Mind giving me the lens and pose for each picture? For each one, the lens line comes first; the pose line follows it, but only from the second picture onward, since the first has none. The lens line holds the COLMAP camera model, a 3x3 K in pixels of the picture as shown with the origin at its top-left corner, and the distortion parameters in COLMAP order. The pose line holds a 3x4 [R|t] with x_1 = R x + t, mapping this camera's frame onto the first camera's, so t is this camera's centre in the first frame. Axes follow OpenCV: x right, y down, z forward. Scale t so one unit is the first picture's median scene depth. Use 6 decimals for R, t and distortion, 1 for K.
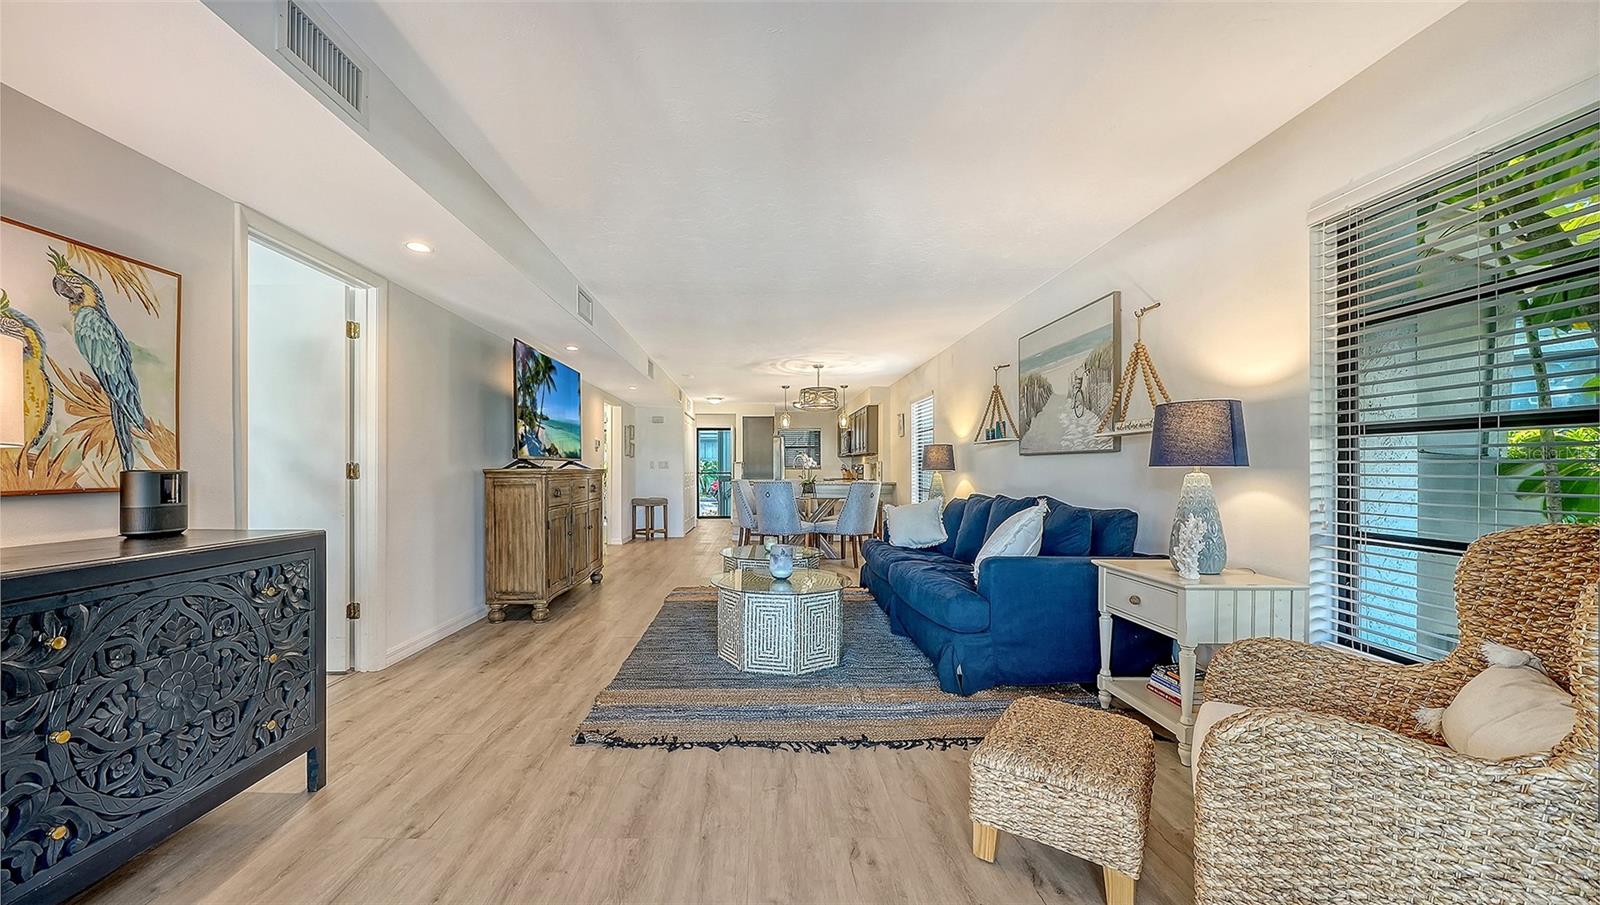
lens RADIAL K [[571.5, 0, 773.9], [0, 571.5, 465.5], [0, 0, 1]] dist [-0.016298, 0.000008]
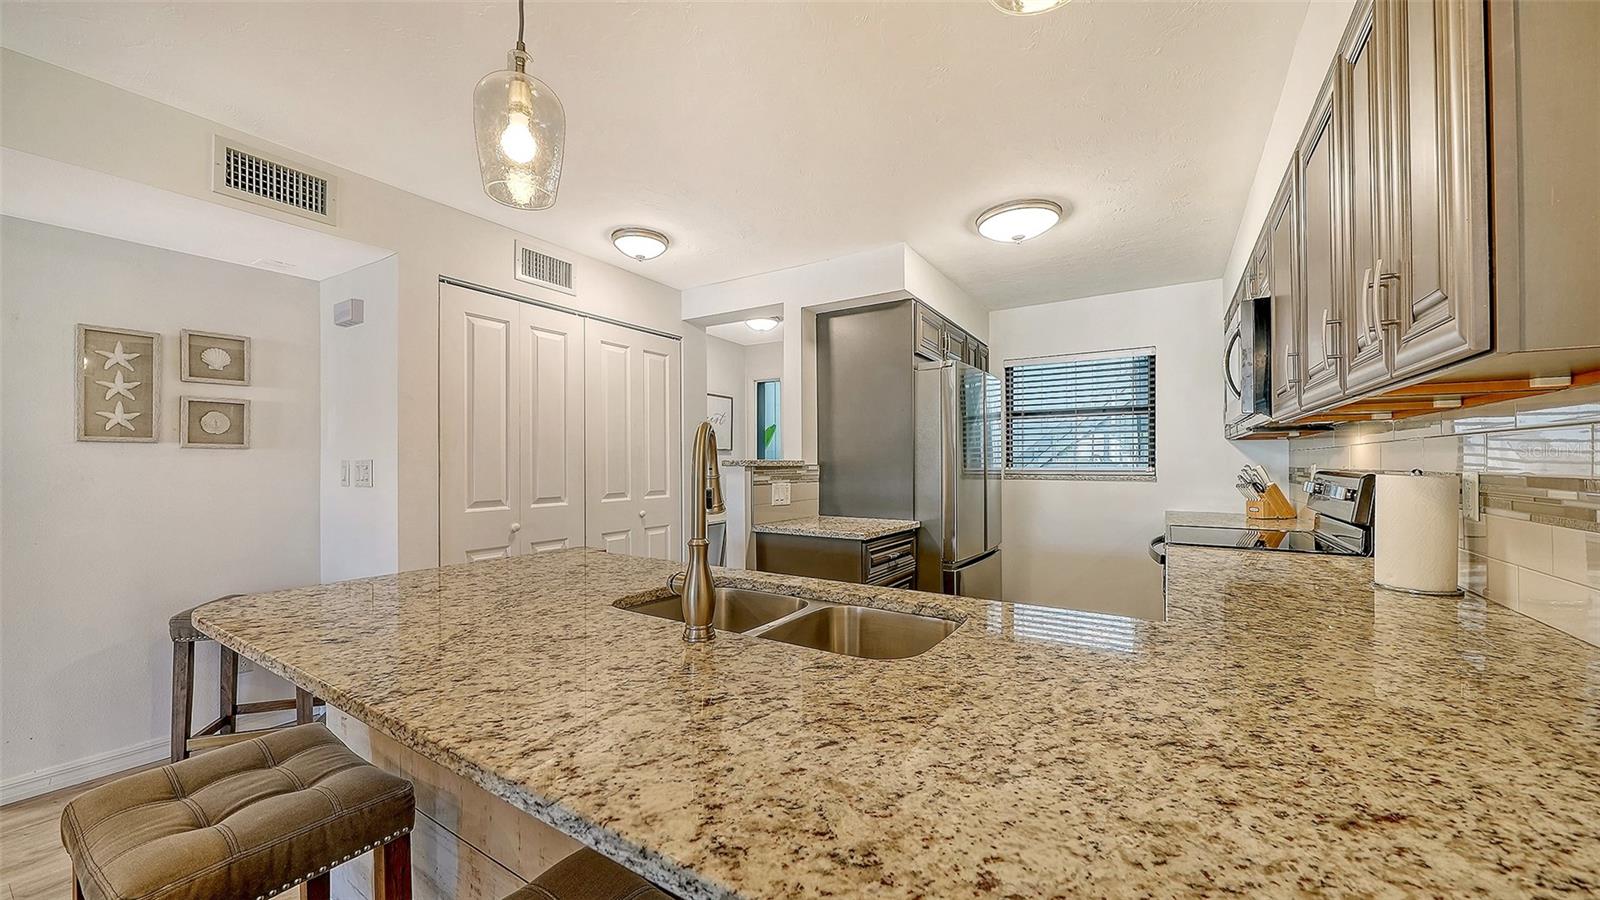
lens RADIAL K [[586.6, 0, 793.1], [0, 586.6, 478.9], [0, 0, 1]] dist [-0.011473, -0.000045]
pose [[0.830136, 0.008434, -0.557497, 0.107094], [0.007957, 0.999605, 0.026971, -0.005246], [0.557504, -0.026825, 0.829741, 0.726965]]
